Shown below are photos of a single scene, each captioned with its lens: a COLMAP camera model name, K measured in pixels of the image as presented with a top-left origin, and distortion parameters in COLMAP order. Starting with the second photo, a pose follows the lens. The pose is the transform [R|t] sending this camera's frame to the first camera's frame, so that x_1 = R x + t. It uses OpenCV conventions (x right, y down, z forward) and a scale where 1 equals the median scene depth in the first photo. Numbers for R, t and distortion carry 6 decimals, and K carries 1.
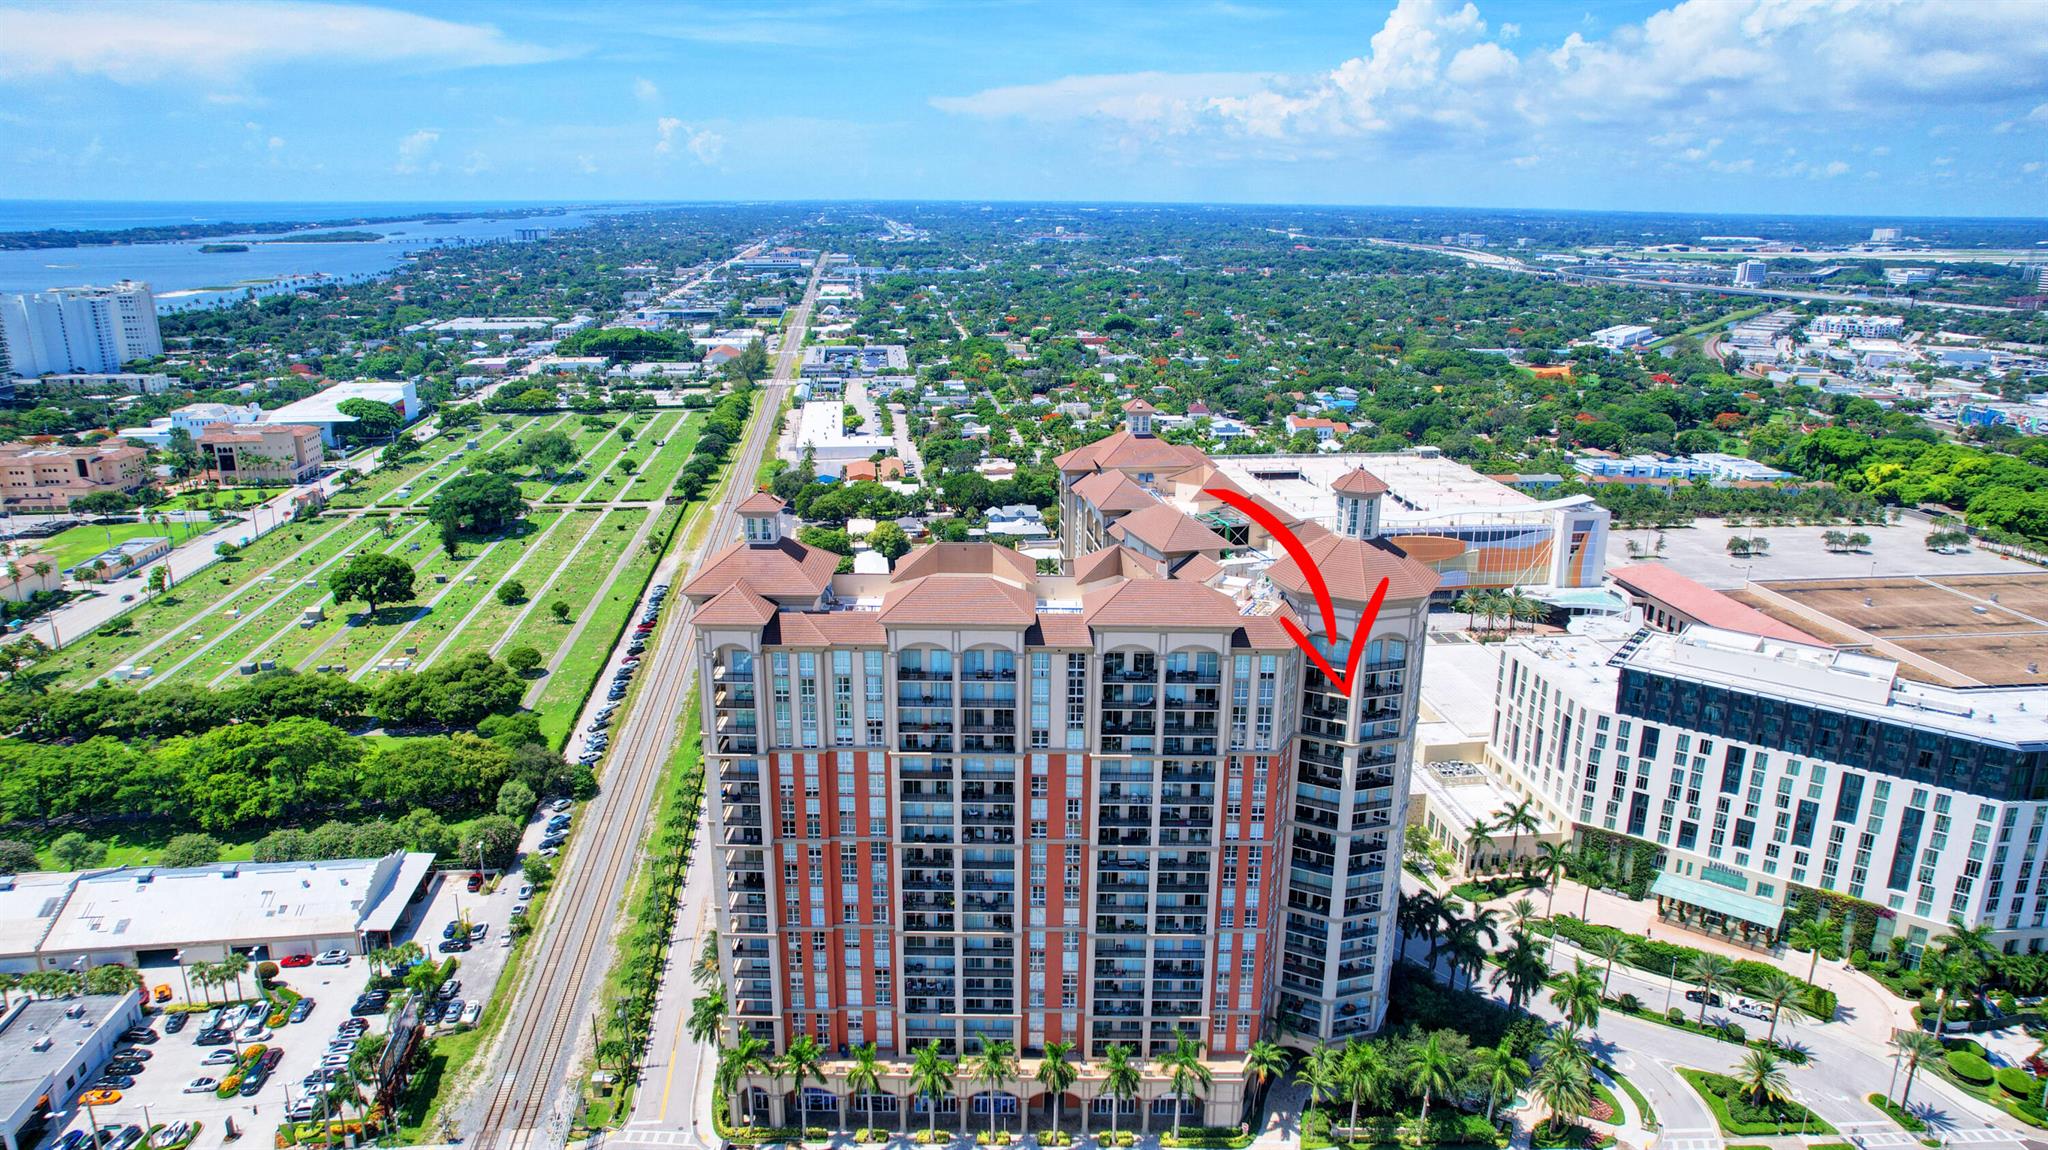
lens RADIAL K [[1306.8, 0, 1028.8], [0, 1306.8, 582.9], [0, 0, 1]] dist [-0.074356, 0.067757]
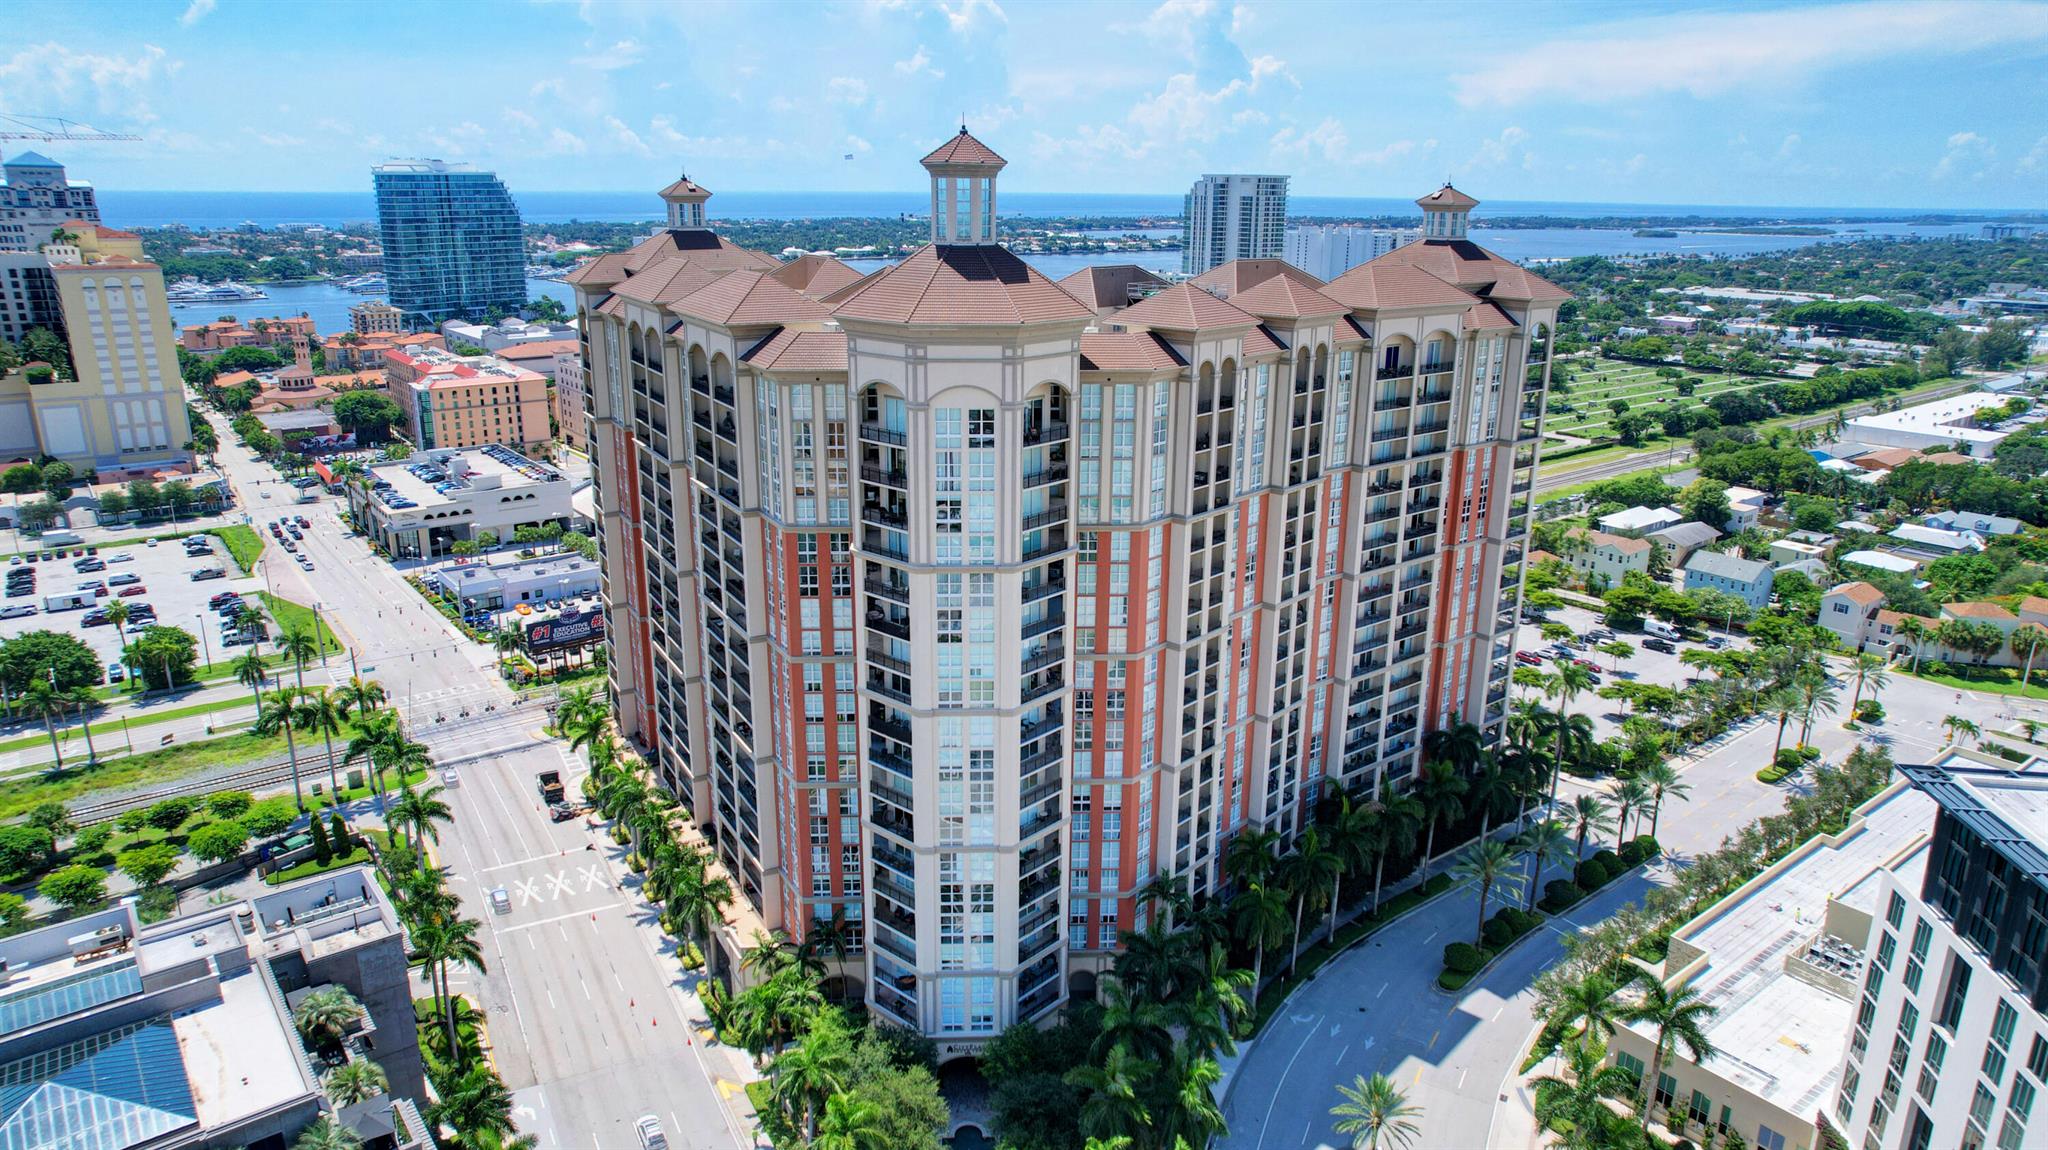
lens RADIAL K [[1306.8, 0, 1025.6], [0, 1306.8, 572.0], [0, 0, 1]] dist [-0.074356, 0.067757]
pose [[0.505746, 0.242415, -0.827923, 0.603833], [-0.252926, 0.959200, 0.126350, 0.020846], [0.824773, 0.145502, 0.546424, 0.506361]]
